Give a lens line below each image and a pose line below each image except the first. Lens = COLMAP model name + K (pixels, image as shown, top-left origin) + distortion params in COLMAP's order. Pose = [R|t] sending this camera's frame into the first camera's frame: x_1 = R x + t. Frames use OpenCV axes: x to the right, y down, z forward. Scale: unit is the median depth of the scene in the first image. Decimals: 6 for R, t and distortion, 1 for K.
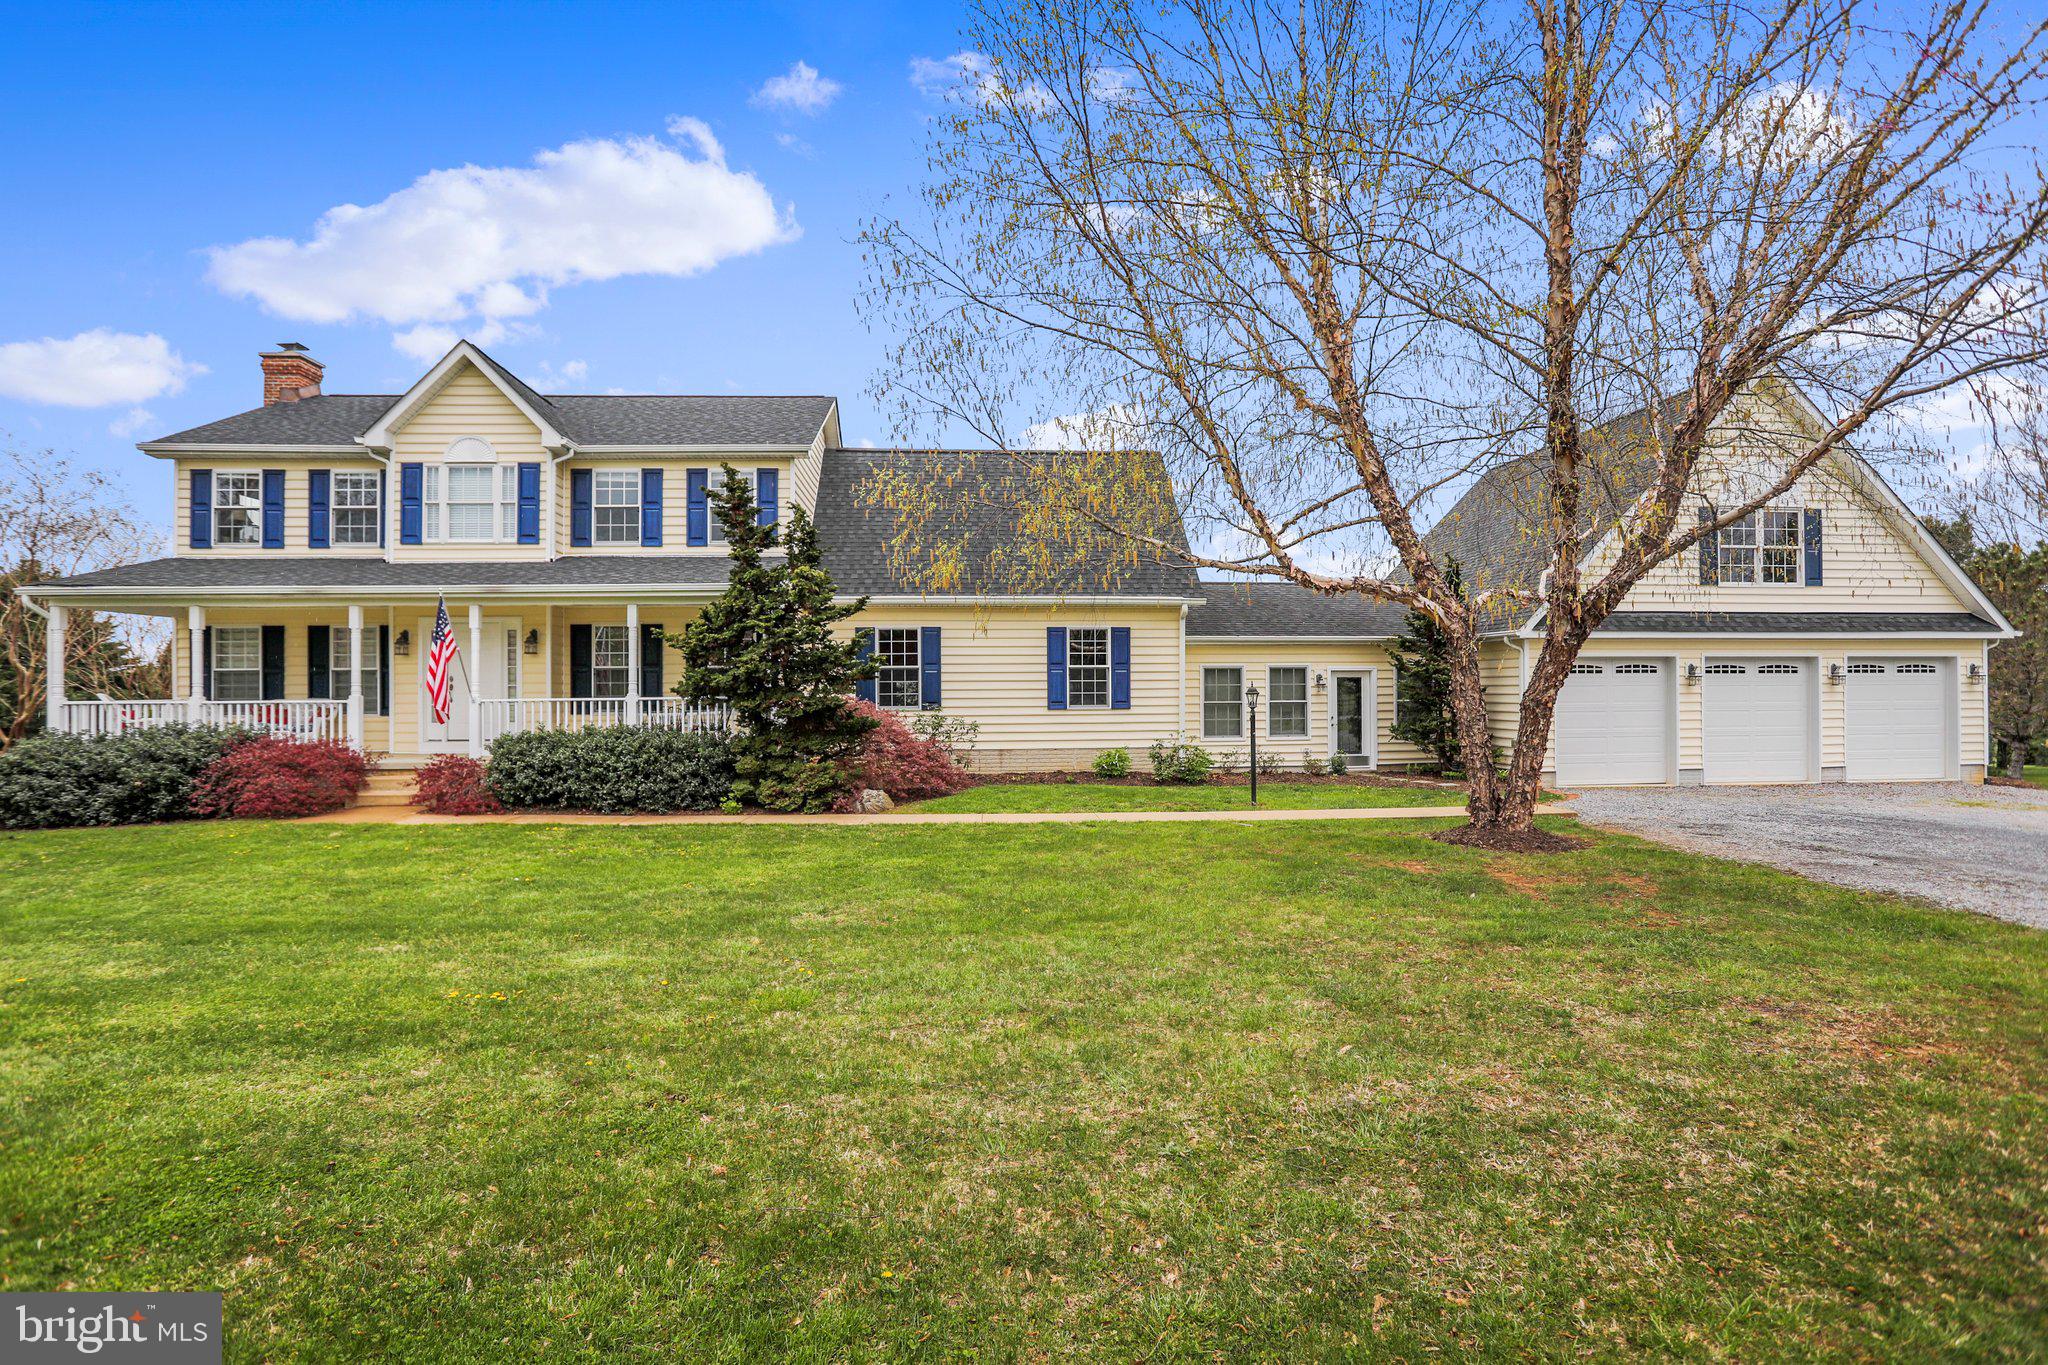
lens RADIAL K [[945.4, 0, 1021.9], [0, 945.4, 695.0], [0, 0, 1]] dist [-0.027434, 0.000712]
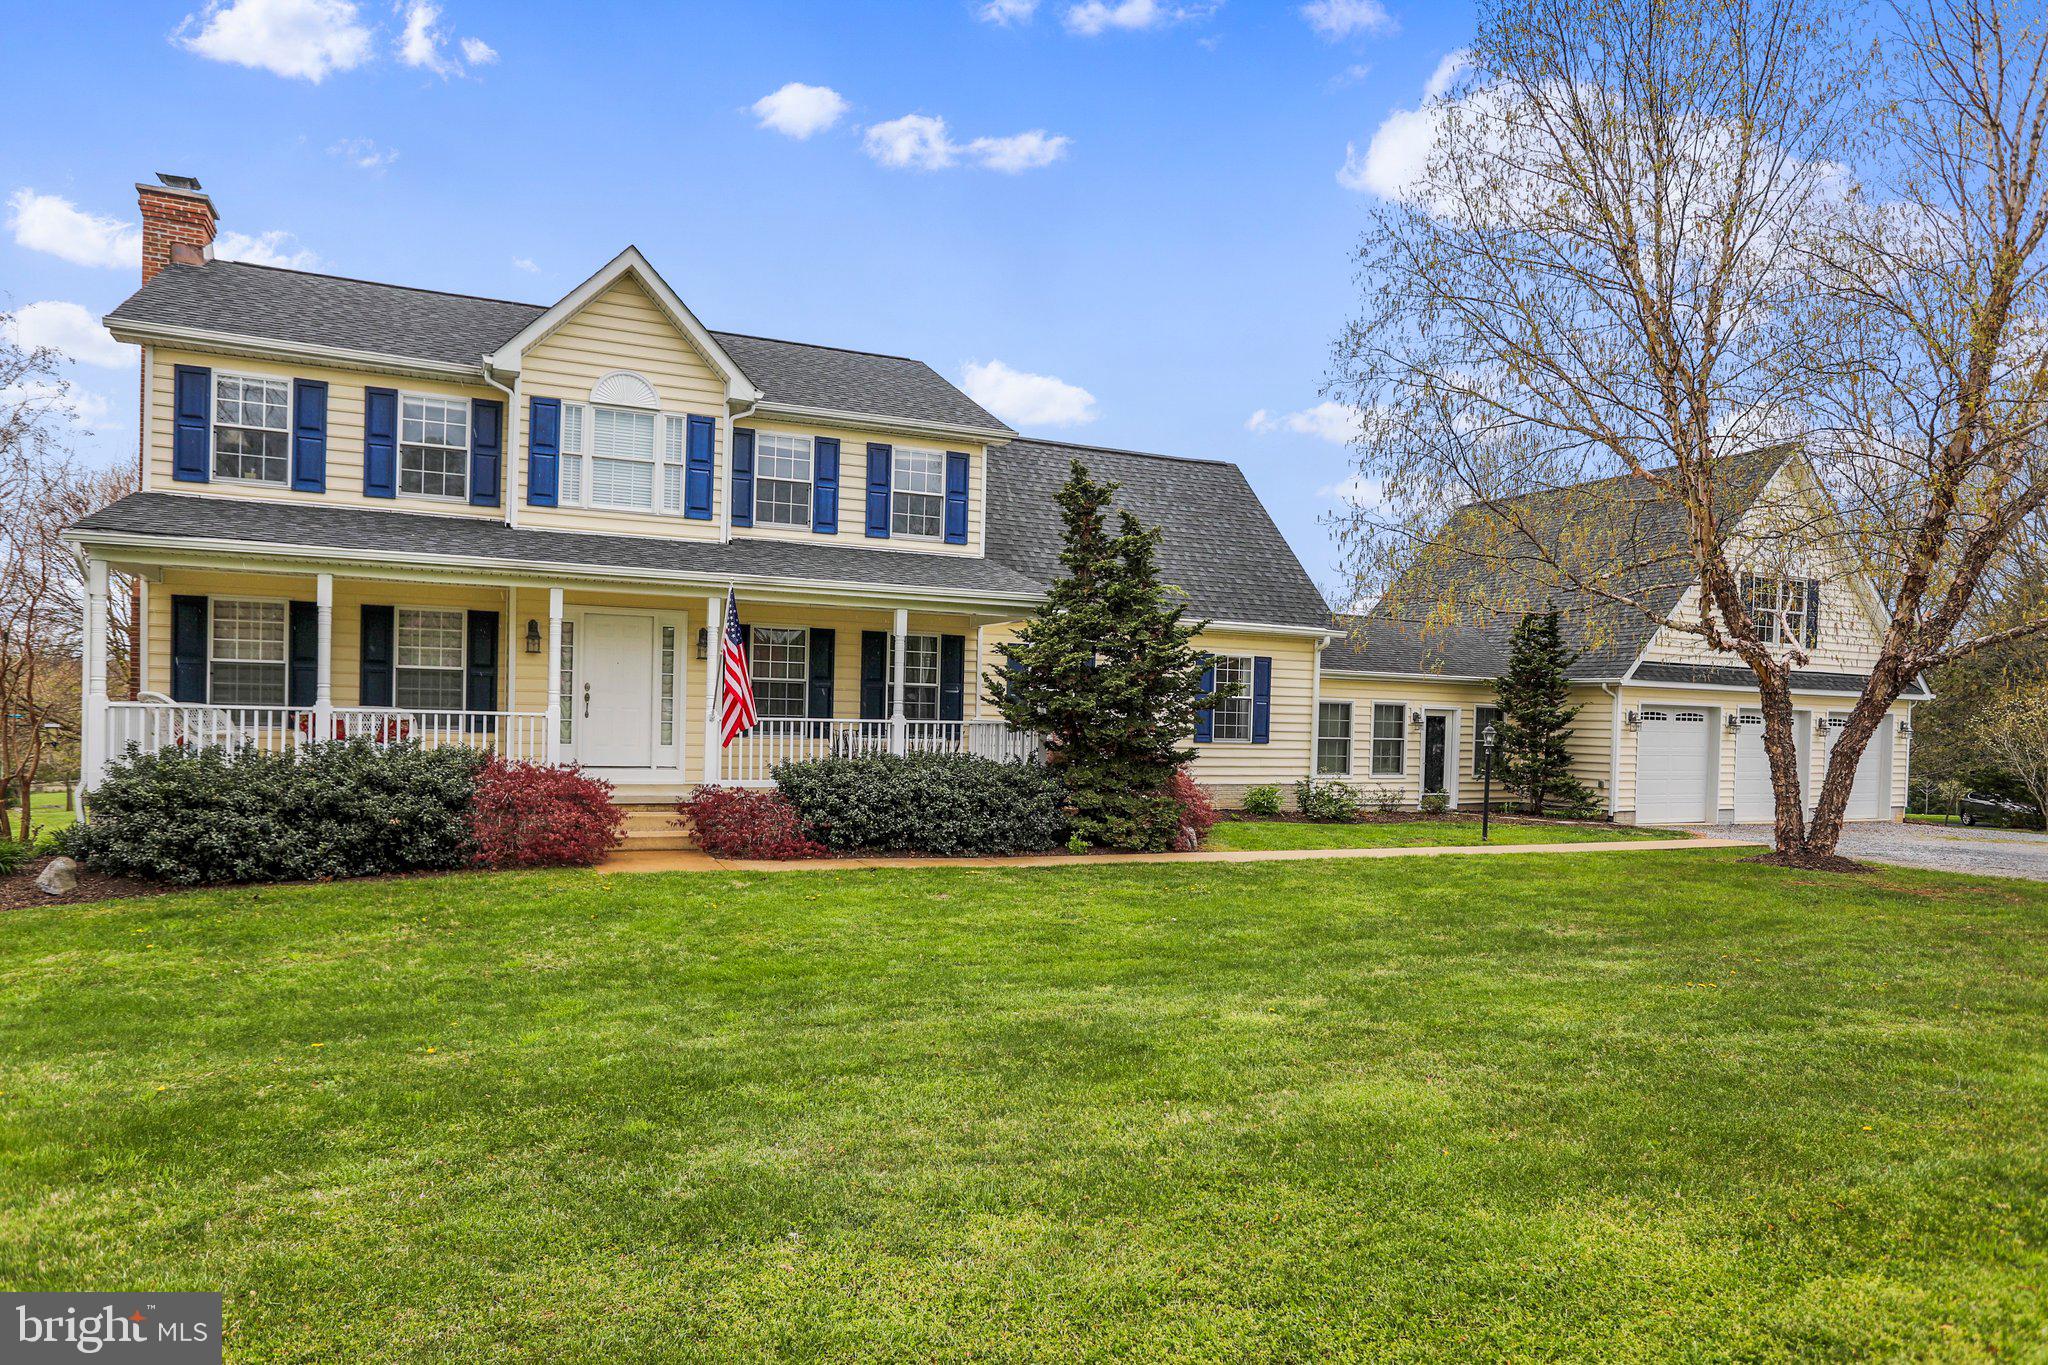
lens RADIAL K [[1188.4, 0, 1007.8], [0, 1188.4, 753.4], [0, 0, 1]] dist [-0.015425, 0.001479]
pose [[0.941426, 0.019055, 0.336681, -0.602294], [-0.028849, 0.999293, 0.024109, 0.004041], [-0.335984, -0.032410, 0.941310, -0.032516]]
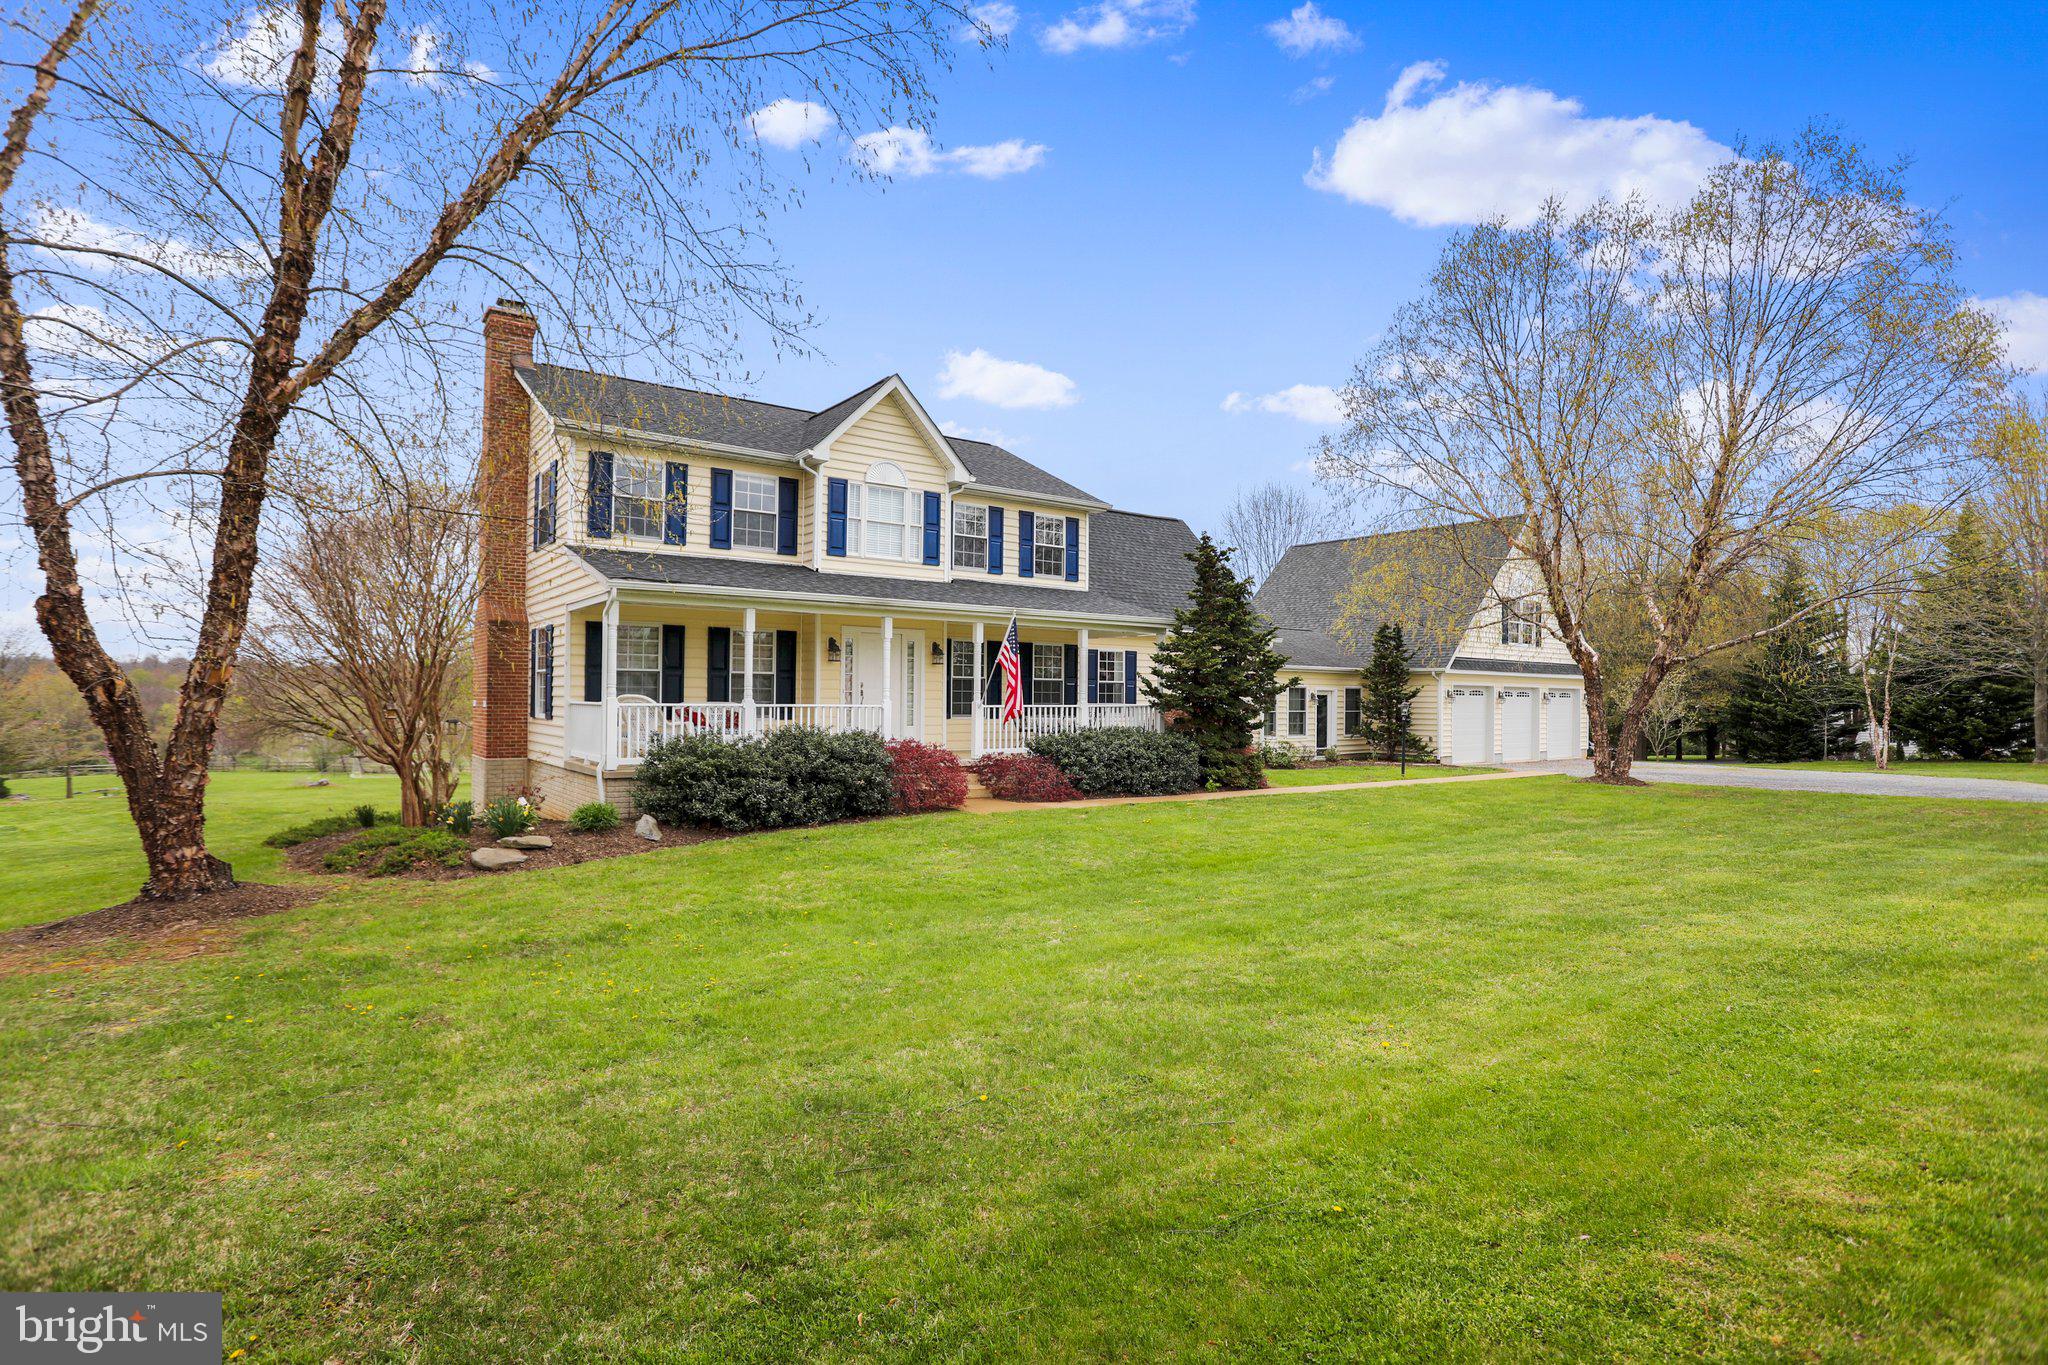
lens RADIAL K [[1001.0, 0, 1019.4], [0, 1001.0, 683.4], [0, 0, 1]] dist [-0.037379, 0.000111]
pose [[0.842221, 0.021258, 0.538713, -1.053461], [-0.009679, 0.999657, -0.024315, 0.006501], [-0.539046, 0.015265, 0.842138, -0.050661]]
